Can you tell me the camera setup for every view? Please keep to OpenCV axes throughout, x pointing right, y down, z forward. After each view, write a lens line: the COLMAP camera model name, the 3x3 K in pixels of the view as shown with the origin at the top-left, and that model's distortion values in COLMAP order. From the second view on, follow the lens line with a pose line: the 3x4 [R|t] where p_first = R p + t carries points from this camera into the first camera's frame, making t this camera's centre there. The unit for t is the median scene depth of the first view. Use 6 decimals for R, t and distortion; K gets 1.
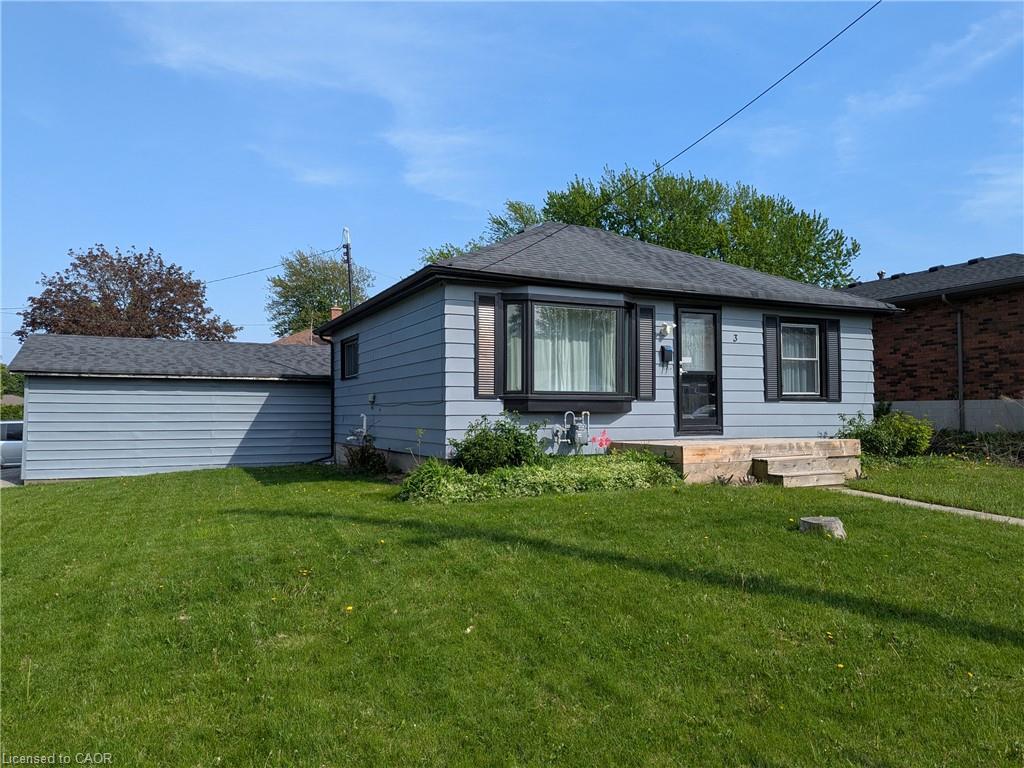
lens RADIAL K [[714.9, 0, 493.8], [0, 714.9, 383.6], [0, 0, 1]] dist [0.041269, -0.003786]
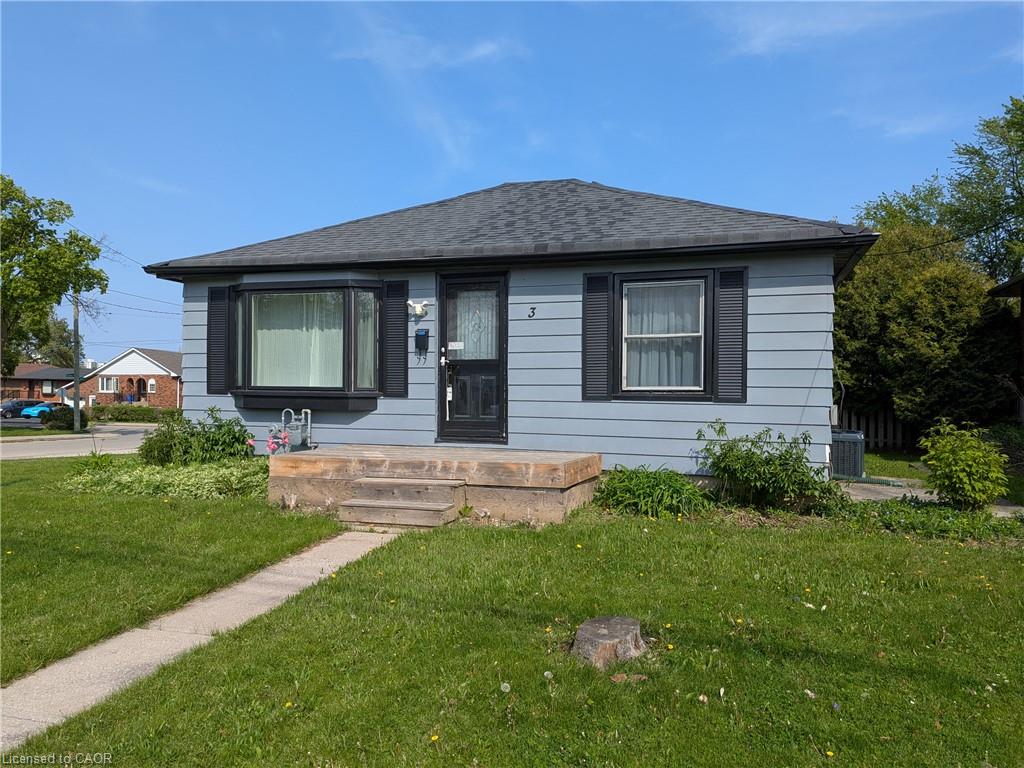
lens RADIAL K [[714.9, 0, 493.8], [0, 714.9, 383.6], [0, 0, 1]] dist [0.041269, -0.003786]
pose [[0.737108, 0.000526, -0.675775, 0.807242], [0.015045, 0.999739, 0.017188, -0.004345], [0.675607, -0.022836, 0.736908, 0.447243]]
